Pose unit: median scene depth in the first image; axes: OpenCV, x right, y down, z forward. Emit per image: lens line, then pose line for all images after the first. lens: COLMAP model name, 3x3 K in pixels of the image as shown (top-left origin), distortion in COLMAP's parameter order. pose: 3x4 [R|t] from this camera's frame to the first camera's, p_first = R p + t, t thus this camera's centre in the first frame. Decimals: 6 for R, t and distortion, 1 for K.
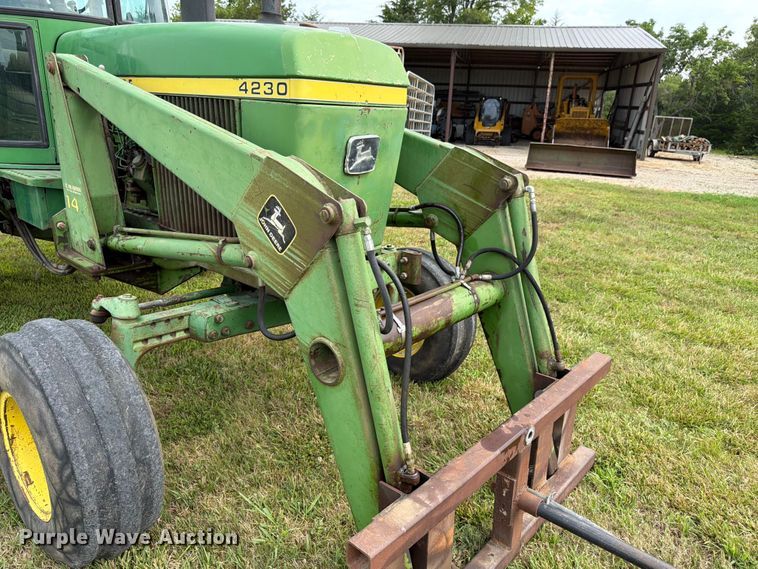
lens RADIAL K [[540.6, 0, 378.9], [0, 540.6, 286.3], [0, 0, 1]] dist [0.037184, -0.040341]
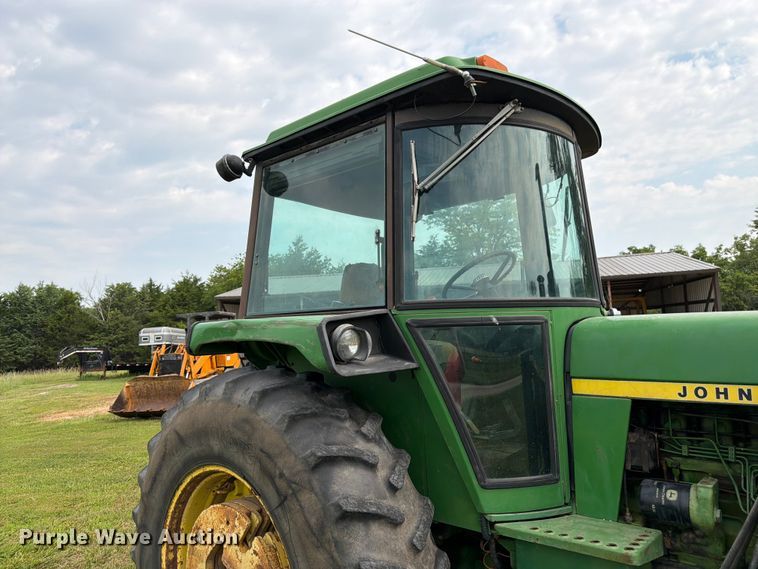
lens RADIAL K [[540.6, 0, 378.9], [0, 540.6, 286.3], [0, 0, 1]] dist [0.037184, -0.040341]
pose [[0.996714, -0.080932, 0.003234, -1.078733], [0.075358, 0.911950, -0.403322, -0.291767], [0.029692, 0.402241, 0.915052, 0.354101]]
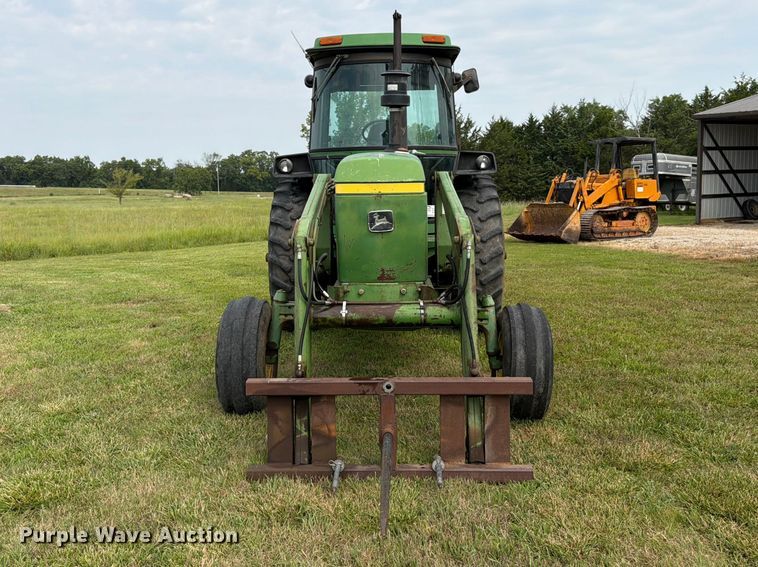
lens RADIAL K [[731.2, 0, 368.8], [0, 731.2, 263.1], [0, 0, 1]] dist [0.052164, -0.020183]
pose [[0.640010, 0.028682, -0.767831, 1.457668], [-0.202295, 0.970337, -0.132373, 0.170081], [0.741258, 0.240049, 0.626828, -0.383037]]
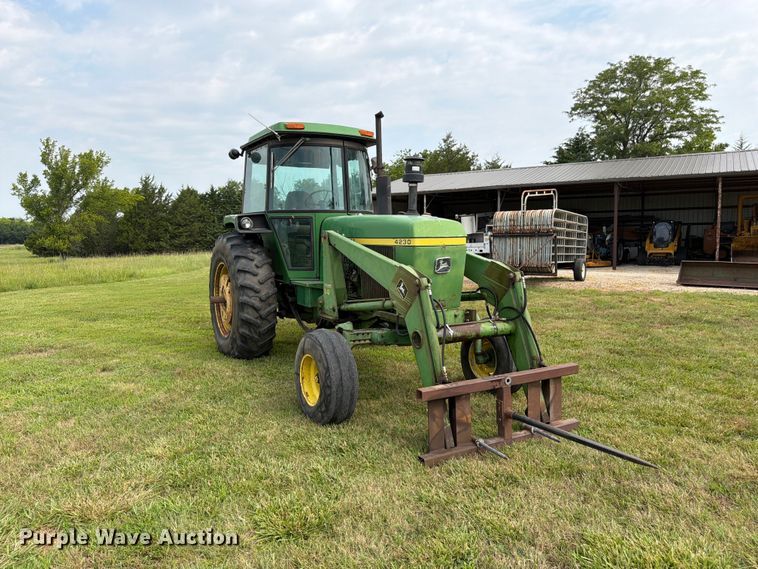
lens RADIAL K [[540.6, 0, 378.9], [0, 540.6, 286.3], [0, 0, 1]] dist [0.037184, -0.040341]
pose [[0.943174, -0.023348, -0.331478, 0.411673], [-0.053360, 0.973942, -0.220431, 0.325432], [0.327987, 0.225592, 0.917351, -1.055647]]
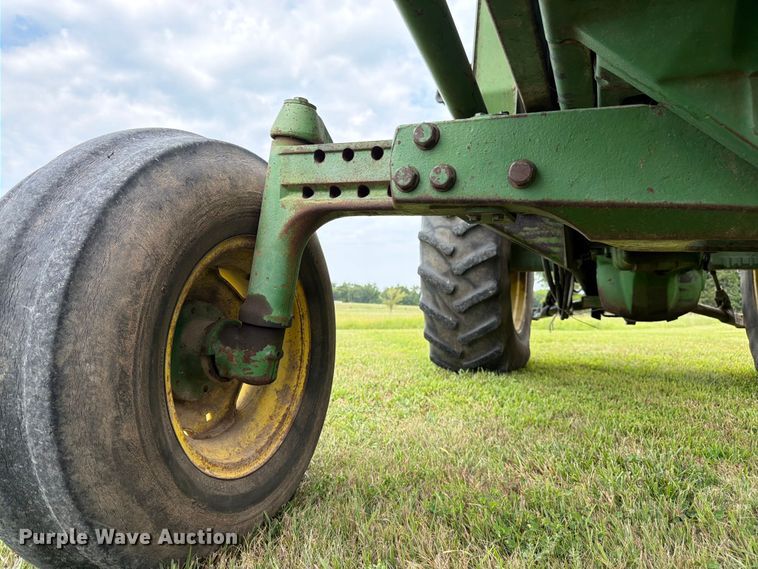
lens RADIAL K [[537.8, 0, 378.4], [0, 537.8, 290.8], [0, 0, 1]] dist [0.091086, -0.083430]
pose [[0.339479, -0.058601, -0.938786, 0.027063], [-0.300370, 0.939047, -0.167236, 0.201178], [0.891365, 0.338756, 0.301185, 0.781186]]
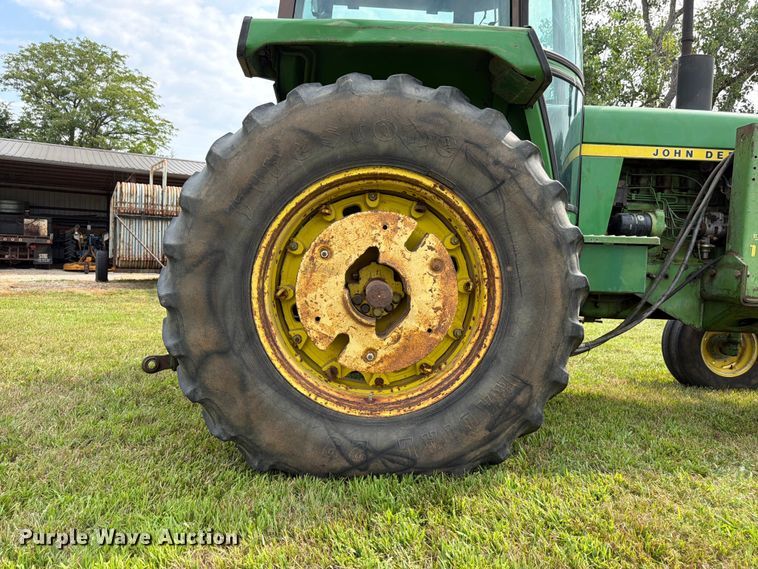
lens RADIAL K [[535.2, 0, 381.8], [0, 535.2, 287.3], [0, 0, 1]] dist [0.074697, -0.079364]
pose [[0.722401, -0.059565, 0.688904, -1.998974], [0.217211, 0.965400, -0.144300, -0.092631], [-0.656473, 0.253880, 0.710344, 0.775625]]
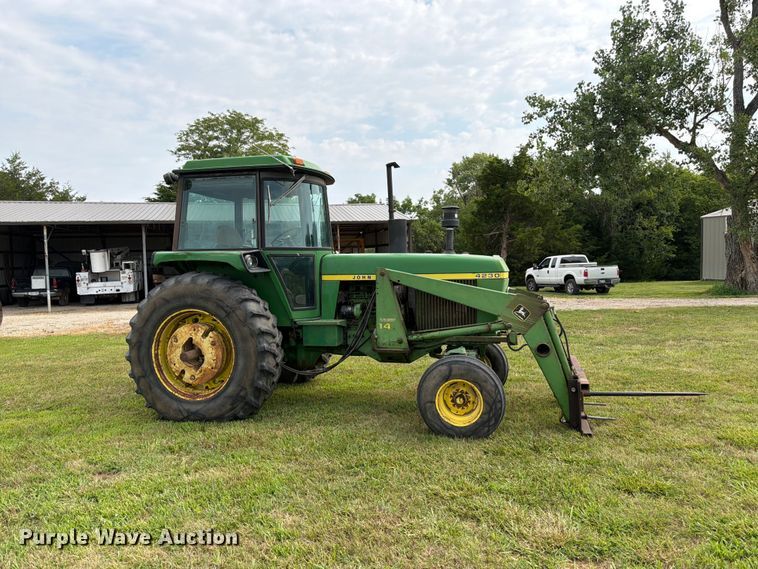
lens RADIAL K [[537.8, 0, 378.4], [0, 537.8, 290.8], [0, 0, 1]] dist [0.091086, -0.083430]
pose [[0.889054, -0.089993, 0.448869, -1.720453], [0.204655, 0.955189, -0.213847, 0.209454], [-0.409510, 0.281985, 0.867632, -1.144720]]
